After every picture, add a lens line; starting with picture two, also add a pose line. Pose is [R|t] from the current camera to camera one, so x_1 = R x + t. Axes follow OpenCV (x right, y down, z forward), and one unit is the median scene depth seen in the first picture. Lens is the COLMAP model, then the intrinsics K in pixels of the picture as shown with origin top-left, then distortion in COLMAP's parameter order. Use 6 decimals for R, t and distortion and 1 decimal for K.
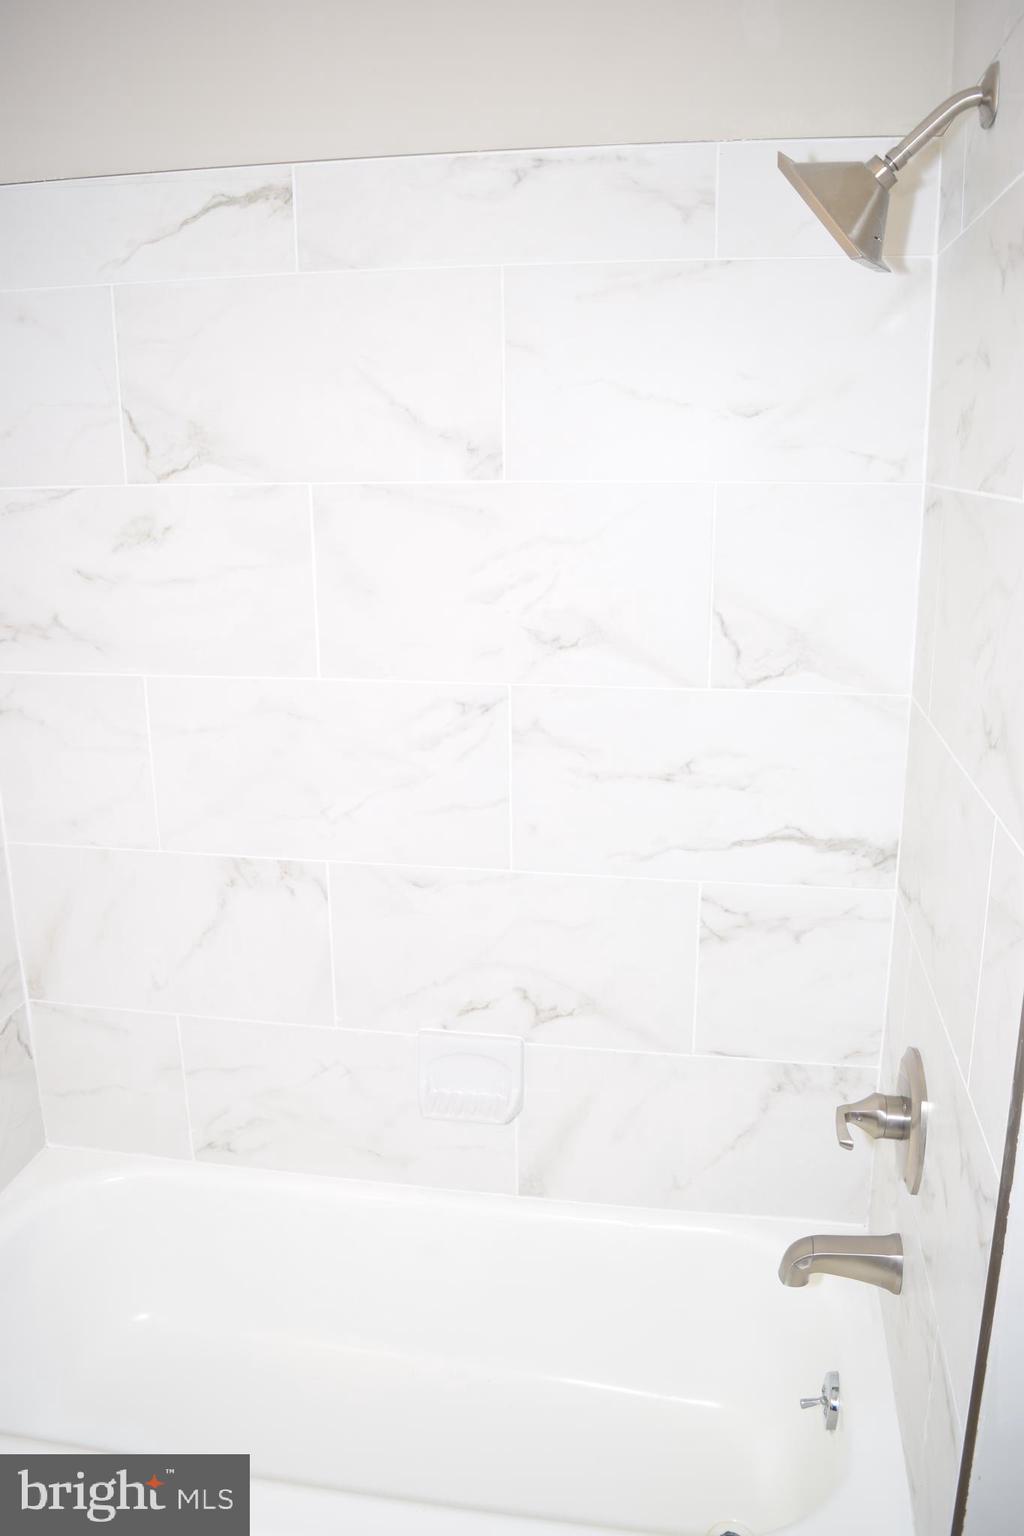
lens RADIAL K [[1205.9, 0, 512.0], [0, 1205.9, 768.0], [0, 0, 1]] dist [-0.095252, 0.020074]
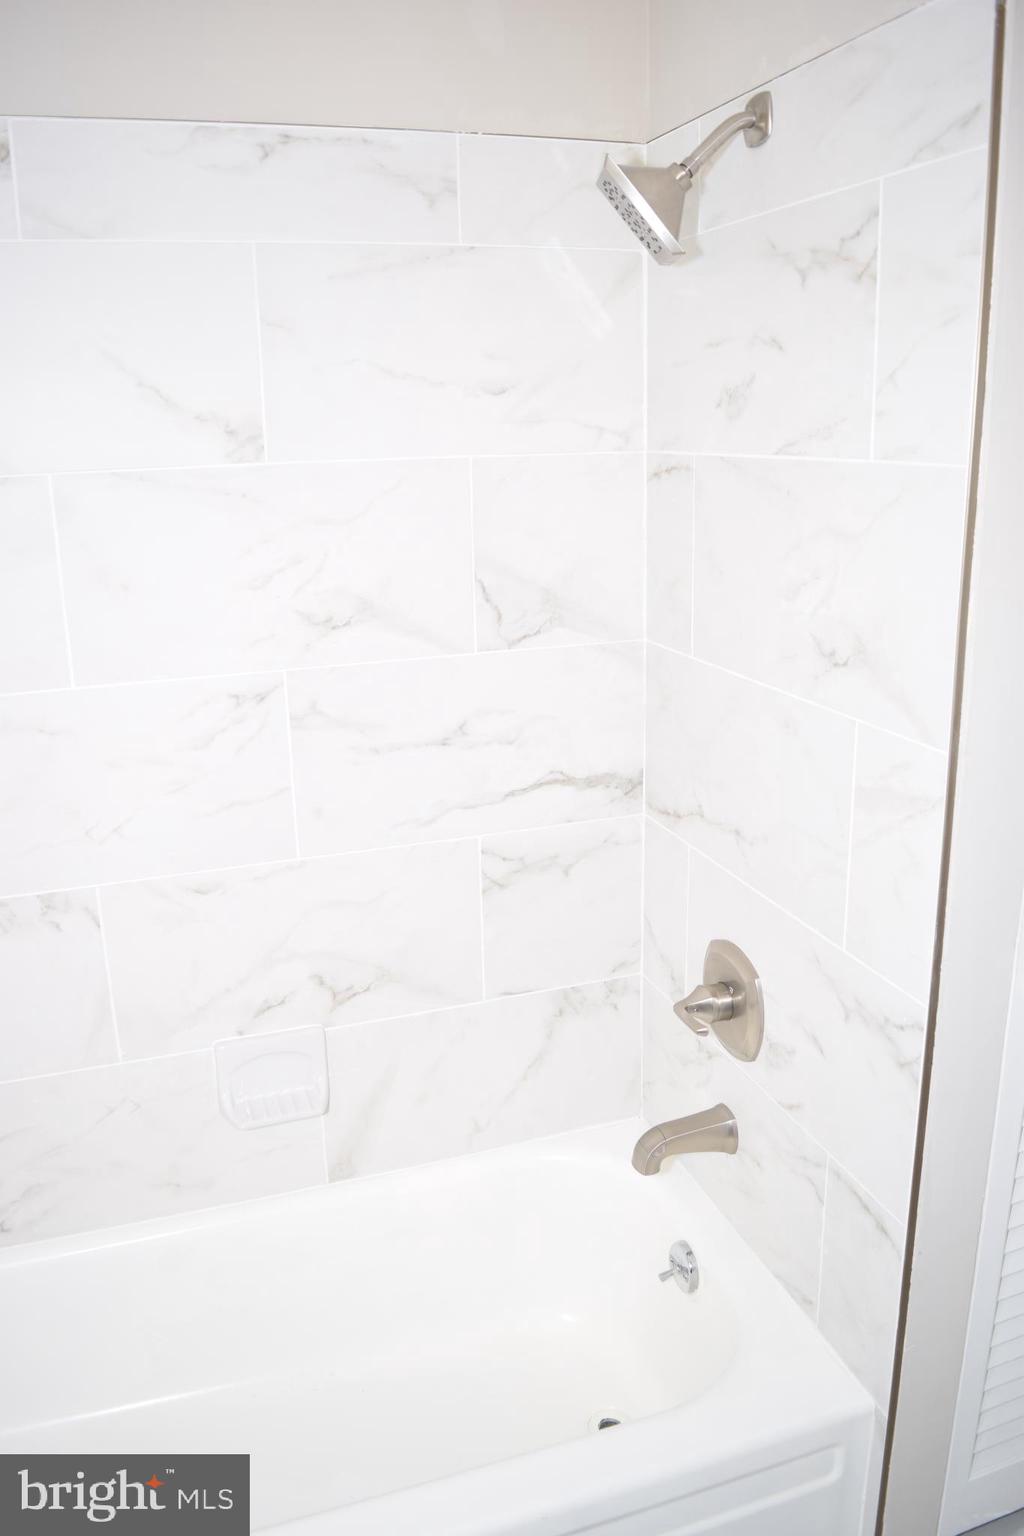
lens RADIAL K [[1205.9, 0, 512.0], [0, 1205.9, 768.0], [0, 0, 1]] dist [-0.095252, 0.020074]
pose [[0.874431, -0.145051, 0.462959, -0.310096], [0.138430, 0.989186, 0.048461, -0.012504], [-0.464982, 0.021711, 0.885054, 0.049123]]
